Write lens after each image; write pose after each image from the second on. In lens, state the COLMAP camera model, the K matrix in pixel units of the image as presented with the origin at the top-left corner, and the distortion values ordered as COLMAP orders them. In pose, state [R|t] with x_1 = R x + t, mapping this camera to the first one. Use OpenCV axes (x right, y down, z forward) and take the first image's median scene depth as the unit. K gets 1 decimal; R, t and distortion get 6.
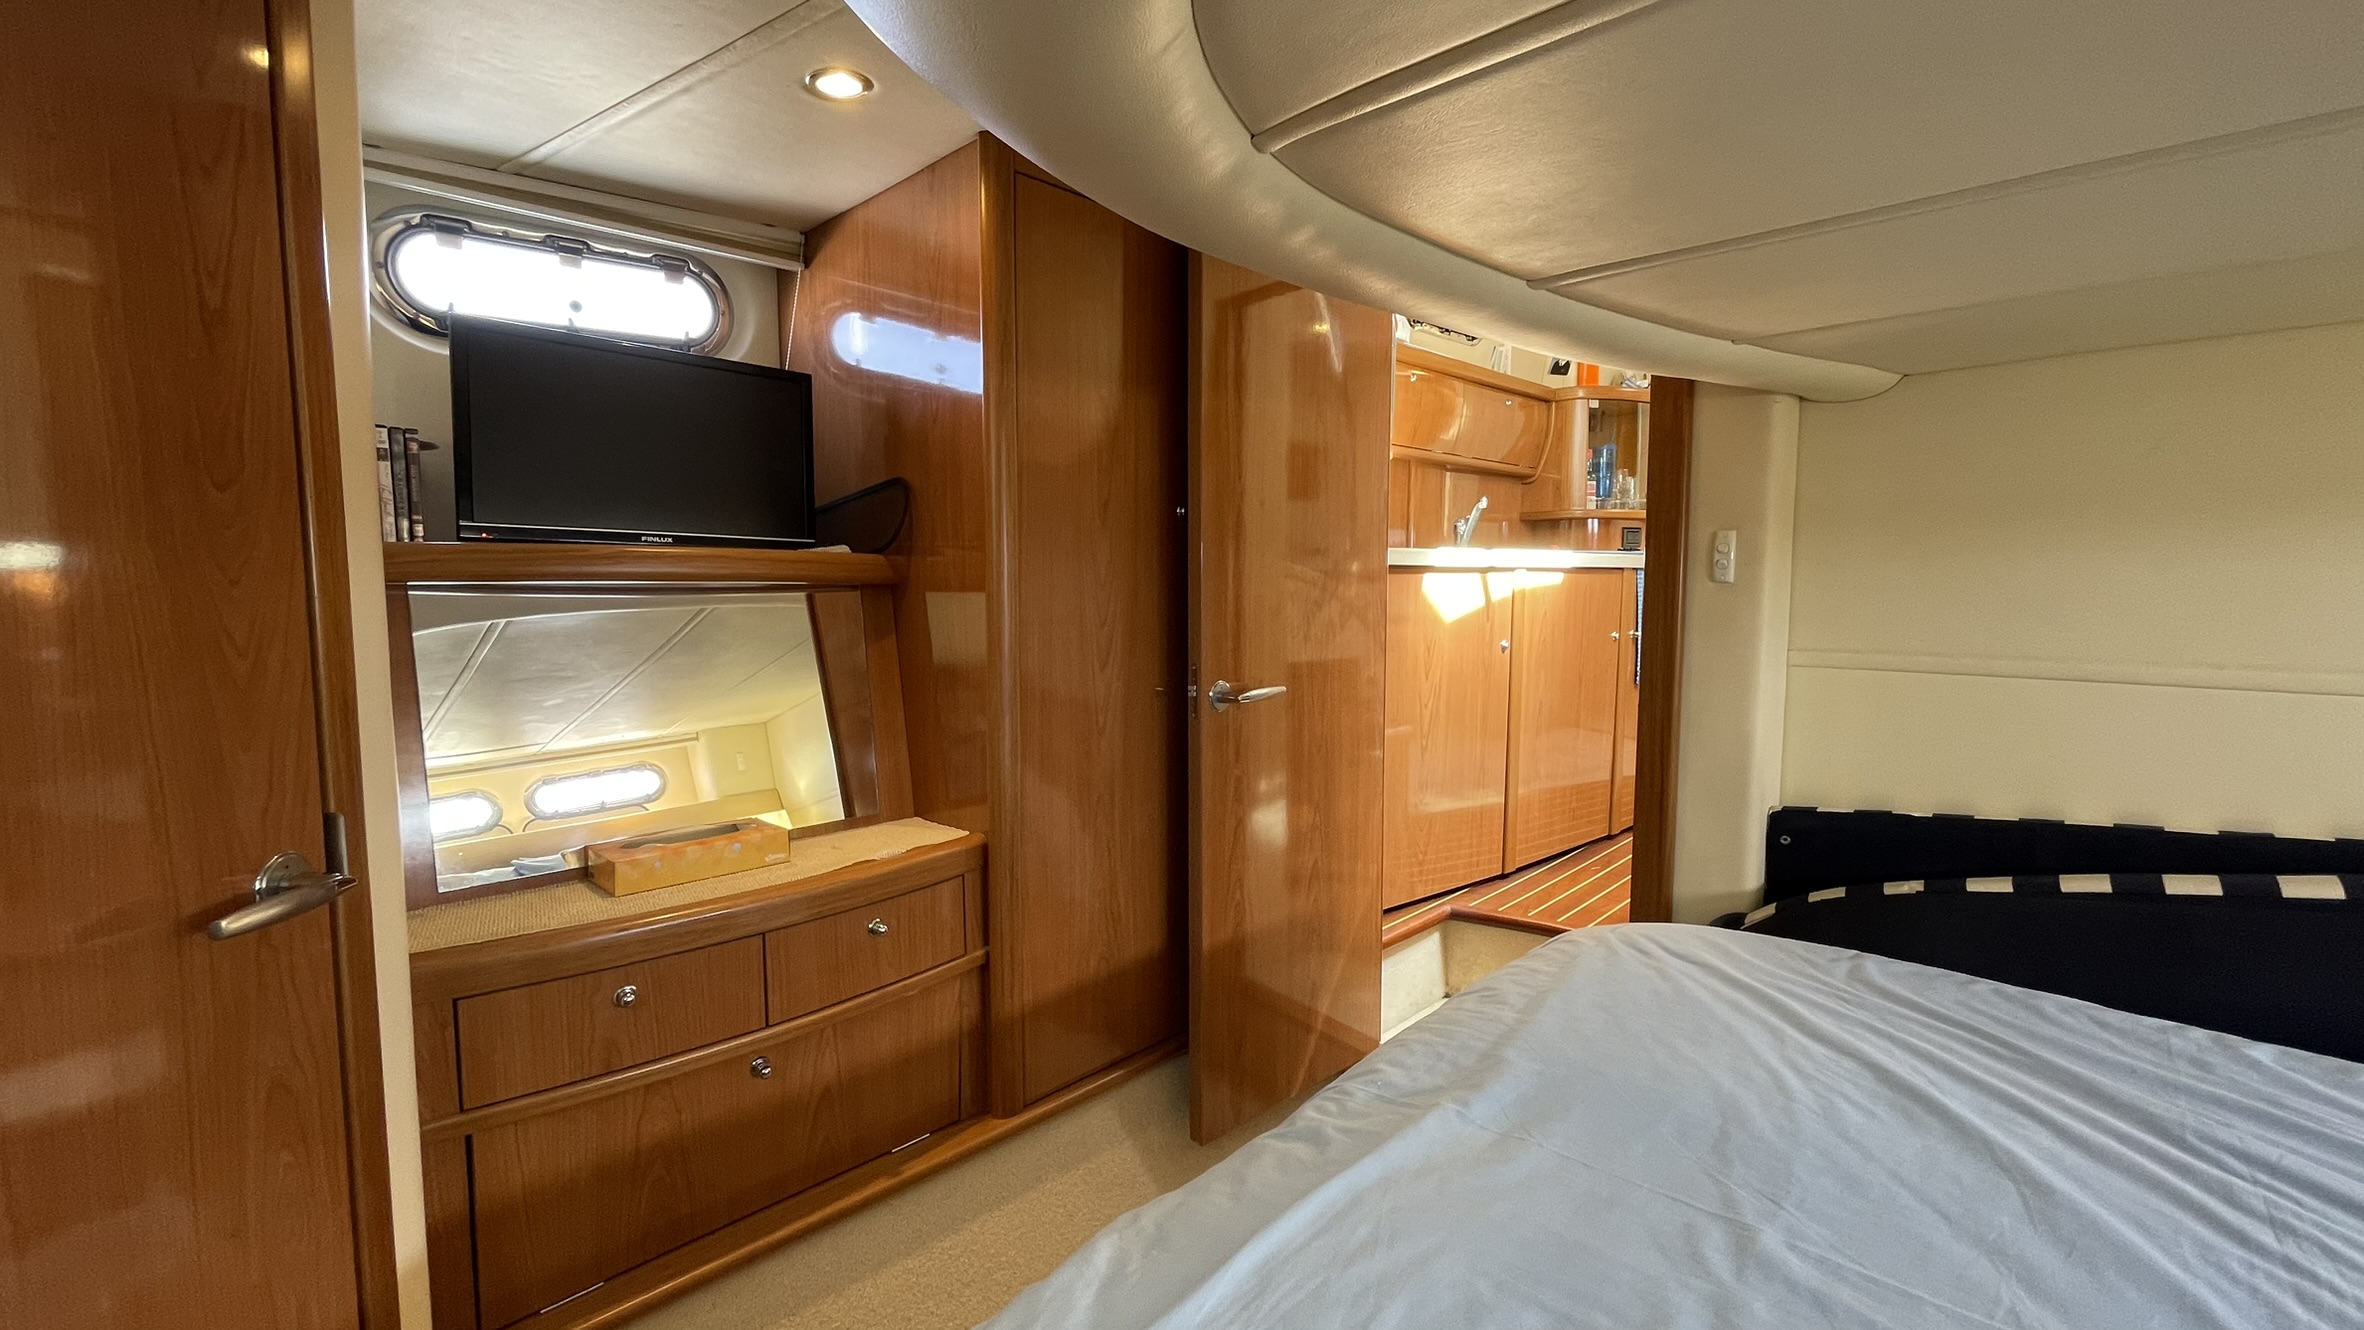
lens RADIAL K [[958.5, 0, 1155.3], [0, 958.5, 662.4], [0, 0, 1]] dist [-0.000218, 0.000167]
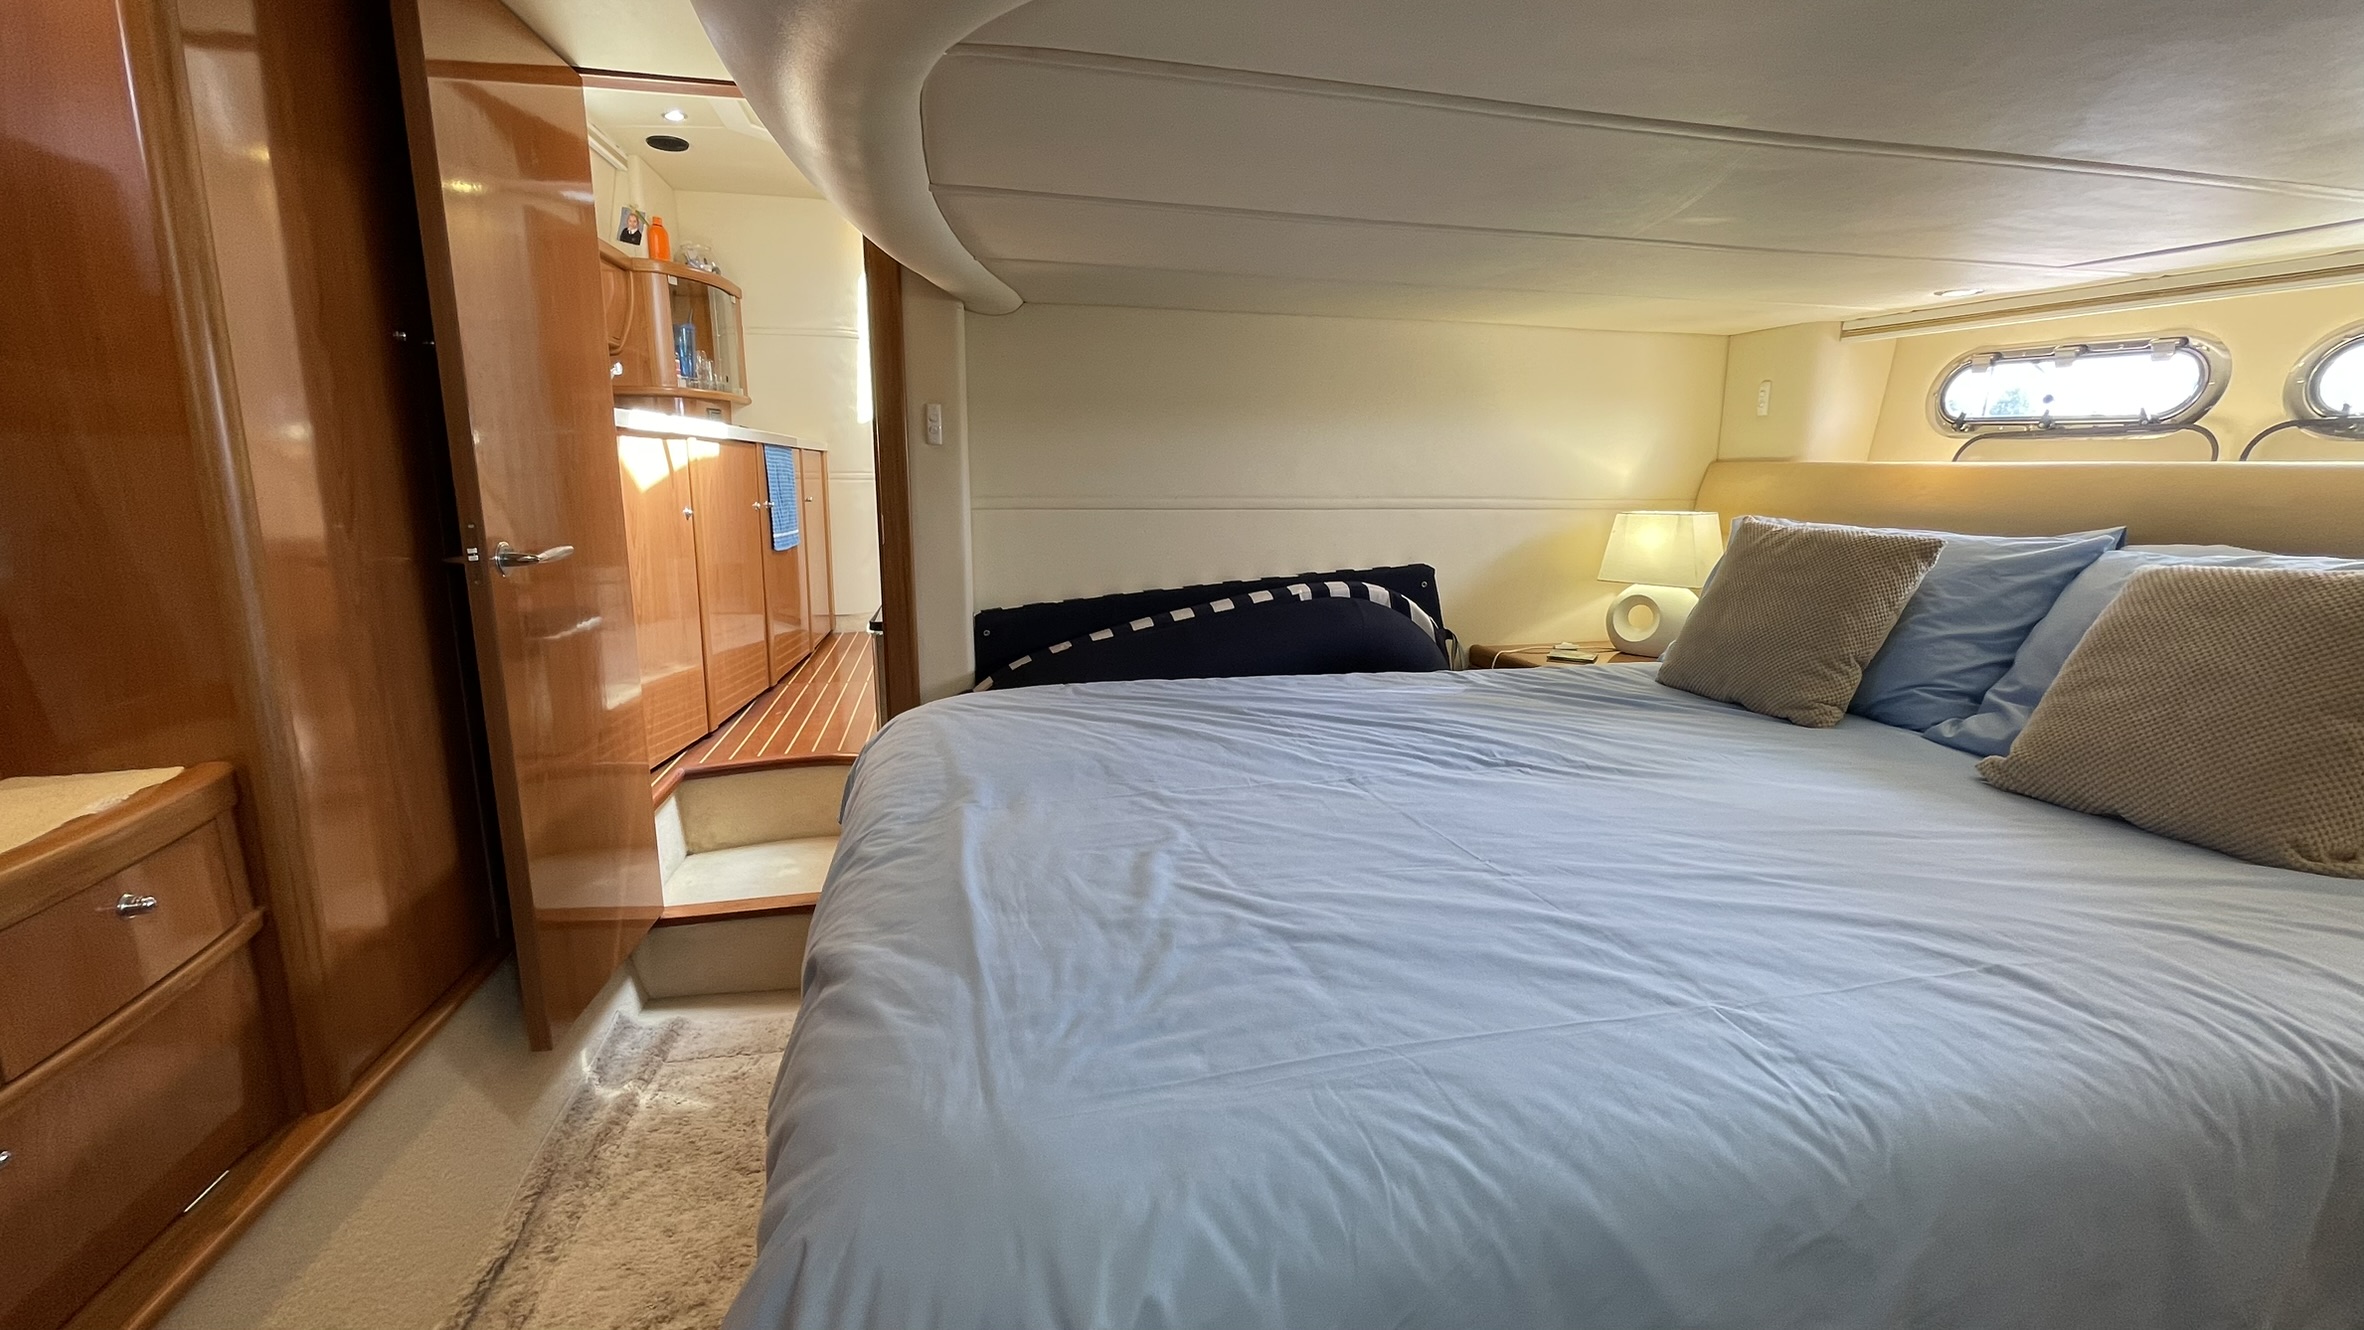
lens RADIAL K [[959.3, 0, 1175.2], [0, 959.3, 684.4], [0, 0, 1]] dist [-0.024060, -0.000107]
pose [[0.532691, -0.167547, 0.829559, -0.237400], [0.061271, 0.985270, 0.159651, 0.032779], [-0.844089, -0.034216, 0.535111, 0.005791]]
